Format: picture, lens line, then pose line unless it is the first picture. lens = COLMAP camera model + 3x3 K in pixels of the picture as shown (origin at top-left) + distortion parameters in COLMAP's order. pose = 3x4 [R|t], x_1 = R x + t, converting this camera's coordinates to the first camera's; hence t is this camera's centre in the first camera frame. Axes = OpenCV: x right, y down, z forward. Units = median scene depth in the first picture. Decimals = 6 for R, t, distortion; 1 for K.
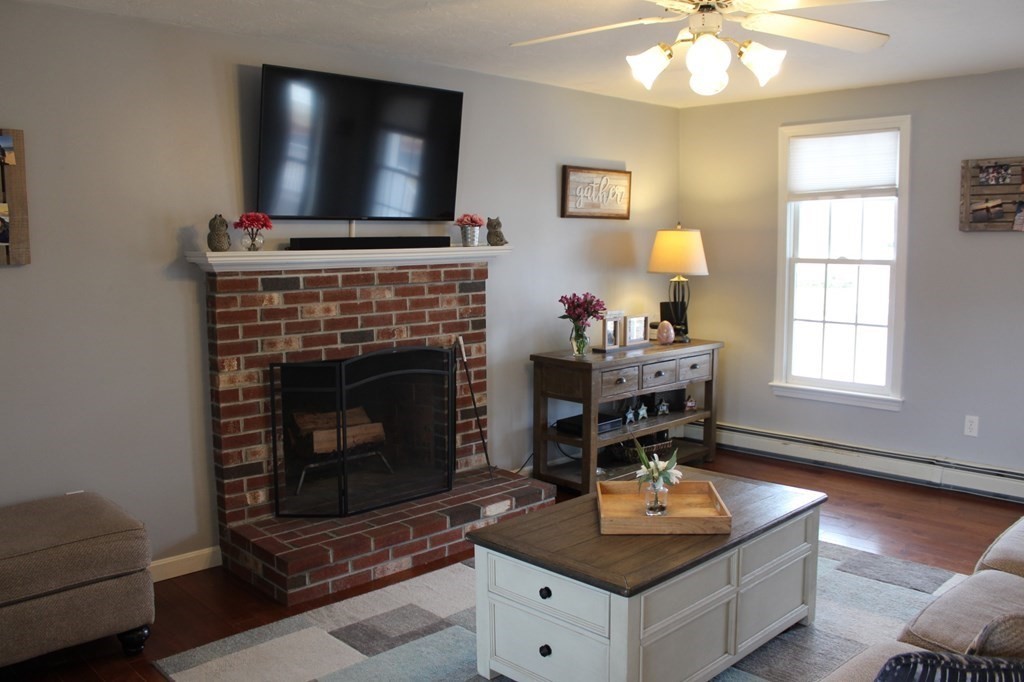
lens RADIAL K [[853.4, 0, 508.8], [0, 853.4, 340.3], [0, 0, 1]] dist [-0.108441, 0.065714]
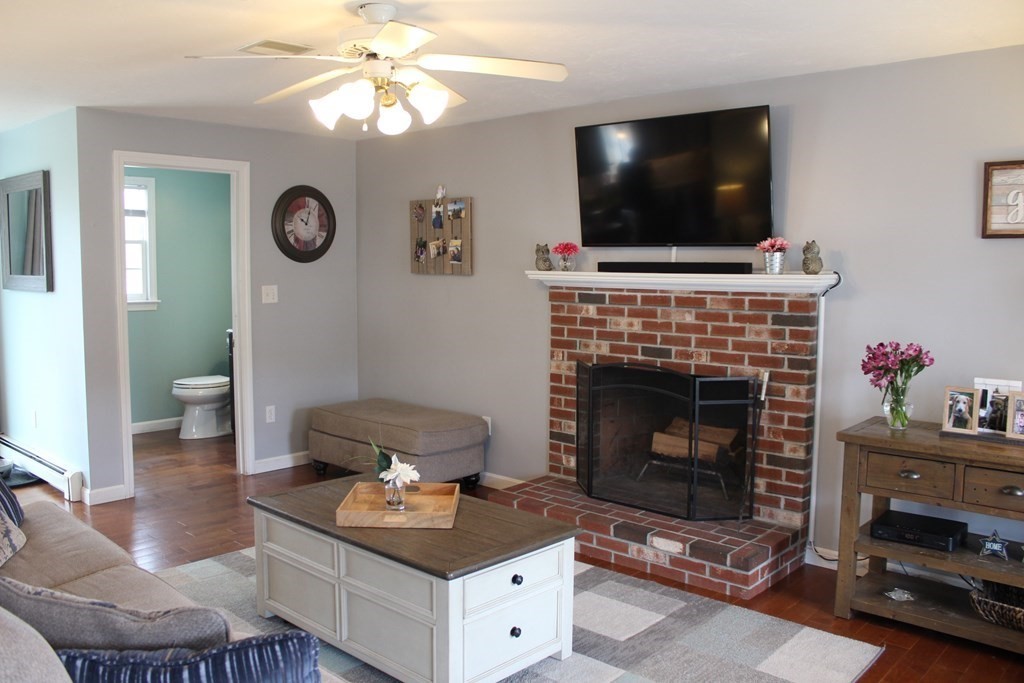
lens RADIAL K [[853.4, 0, 510.1], [0, 853.4, 340.8], [0, 0, 1]] dist [-0.108441, 0.065714]
pose [[0.080006, 0.101102, -0.991654, 0.887957], [-0.119483, 0.988643, 0.091155, -0.095681], [0.989607, 0.111193, 0.091177, 0.703800]]
